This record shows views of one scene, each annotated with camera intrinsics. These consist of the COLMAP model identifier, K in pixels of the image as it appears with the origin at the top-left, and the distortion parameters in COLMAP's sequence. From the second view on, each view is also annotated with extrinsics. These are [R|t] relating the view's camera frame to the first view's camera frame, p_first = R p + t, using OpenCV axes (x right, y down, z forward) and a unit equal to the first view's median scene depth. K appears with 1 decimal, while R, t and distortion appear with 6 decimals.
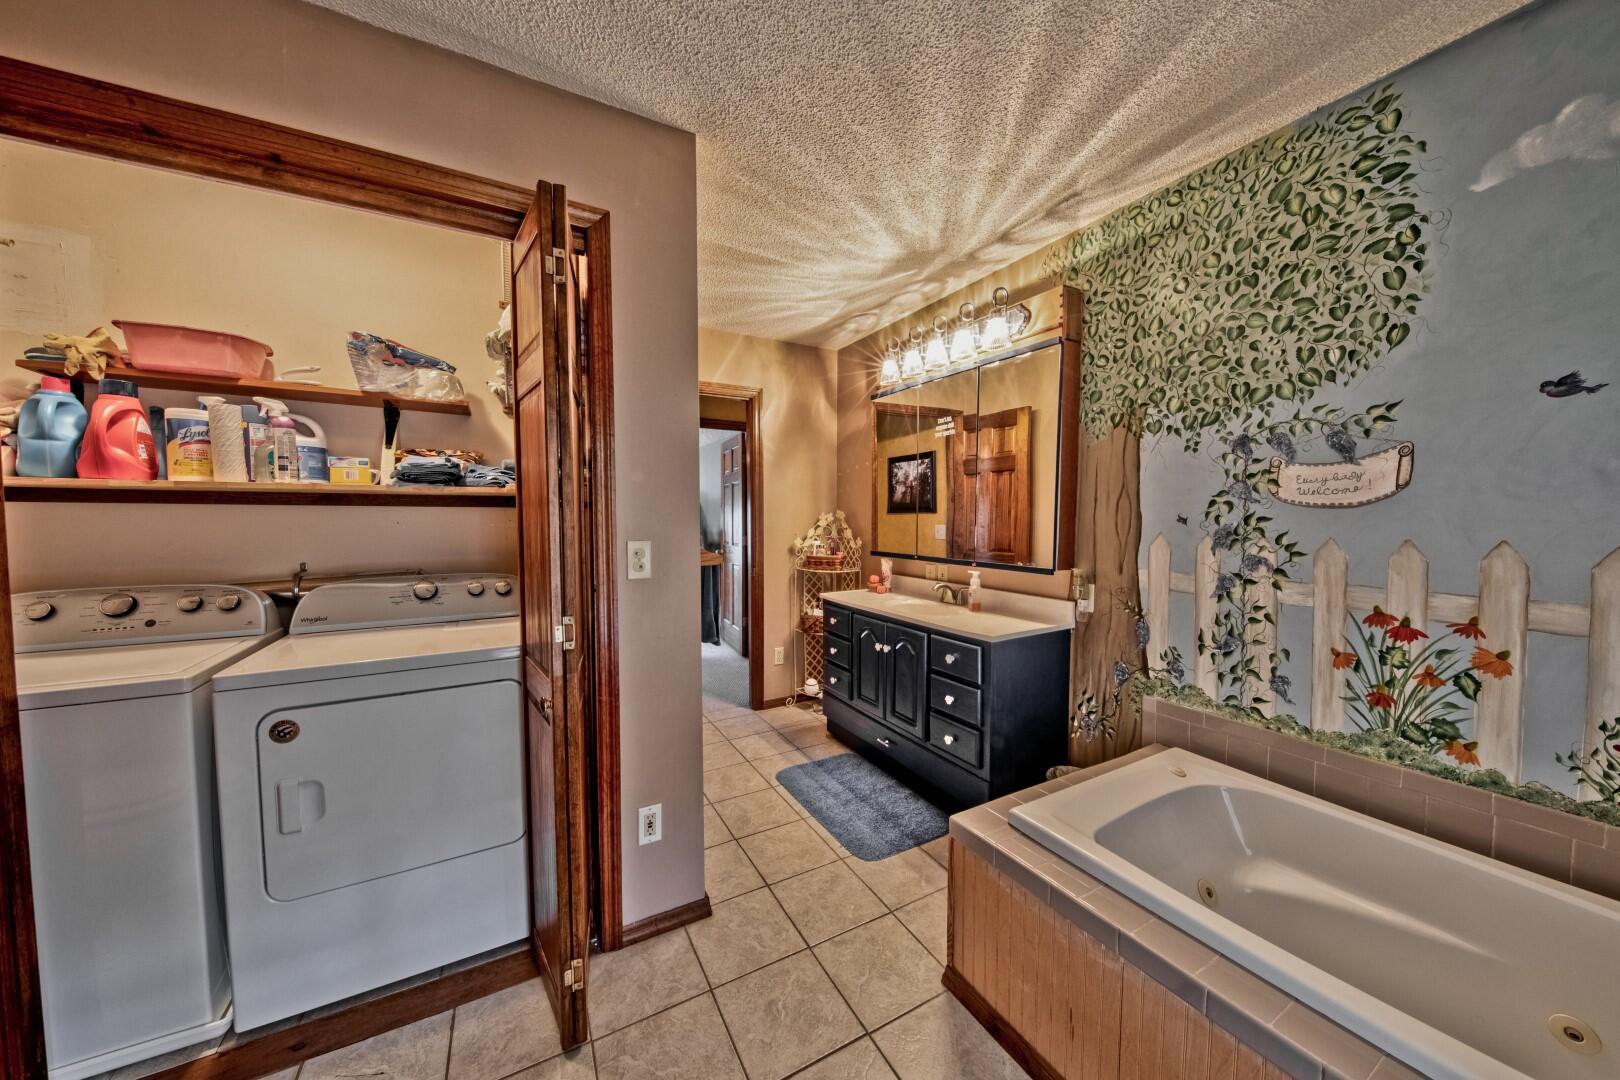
lens RADIAL K [[512.8, 0, 805.5], [0, 512.8, 539.3], [0, 0, 1]] dist [-0.000901, -0.000133]
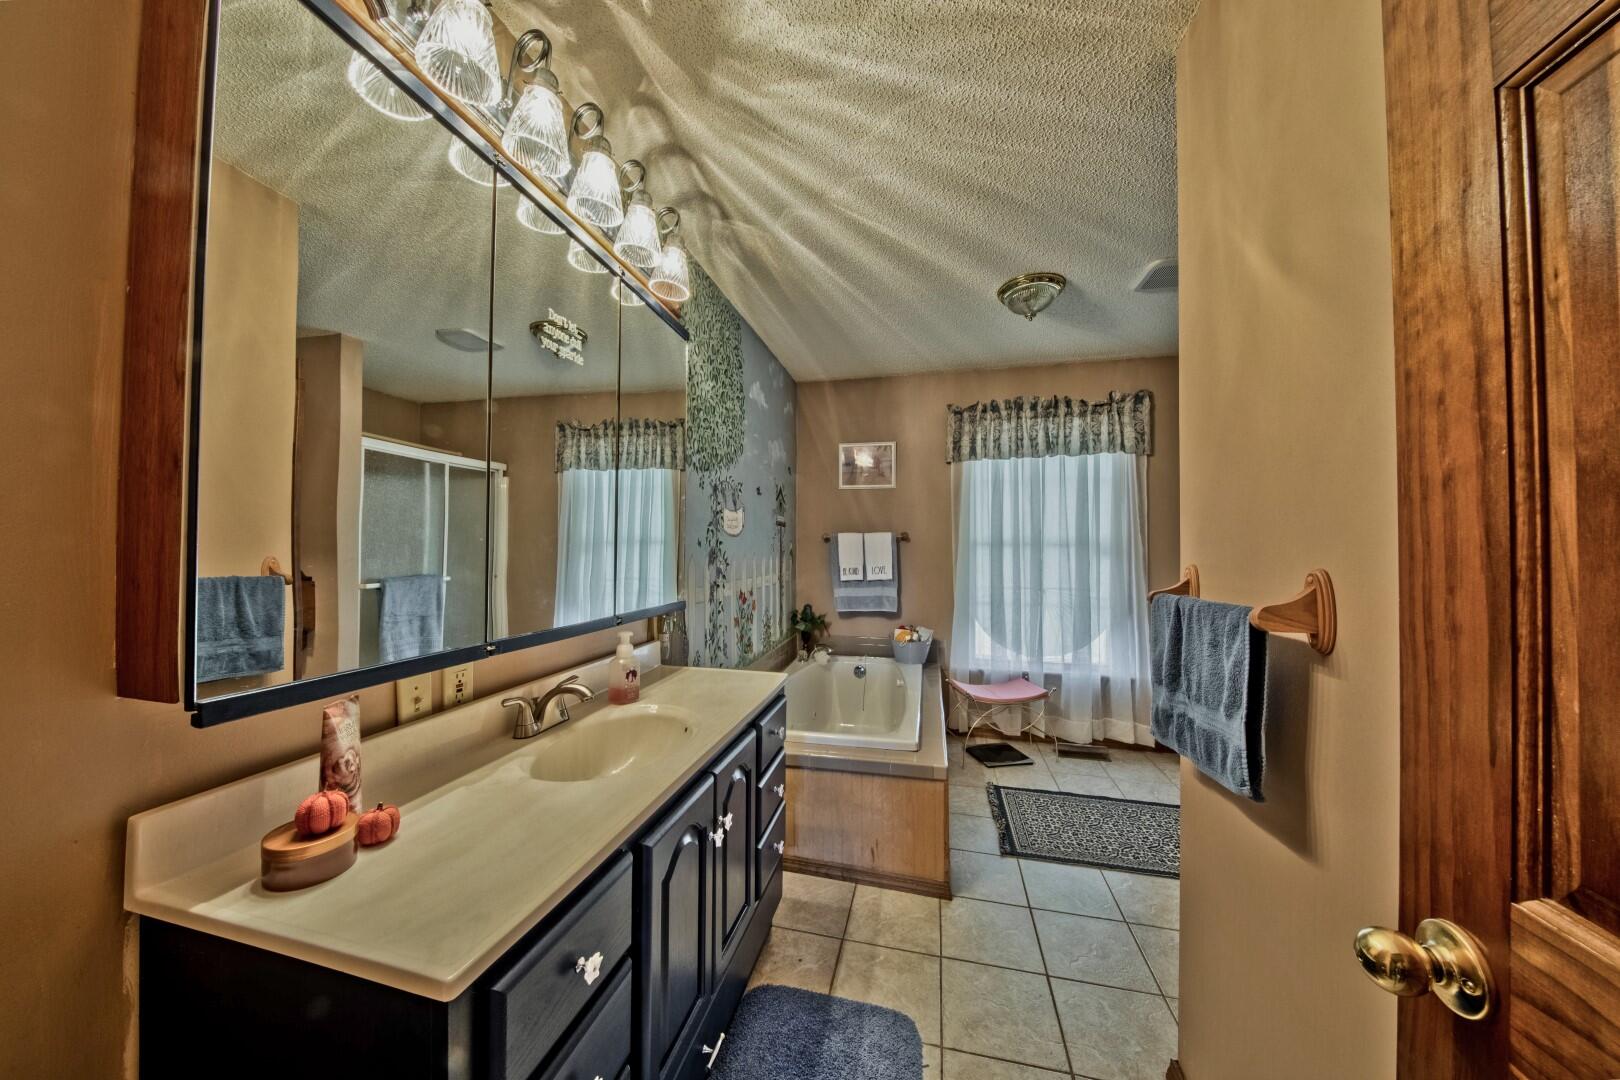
lens RADIAL K [[512.8, 0, 811.7], [0, 512.8, 542.2], [0, 0, 1]] dist [-0.000901, -0.000133]
pose [[-0.732013, 0.004502, 0.681276, -0.281771], [0.026329, 0.999418, 0.021685, -0.058763], [-0.680782, 0.033811, -0.731706, 1.685586]]
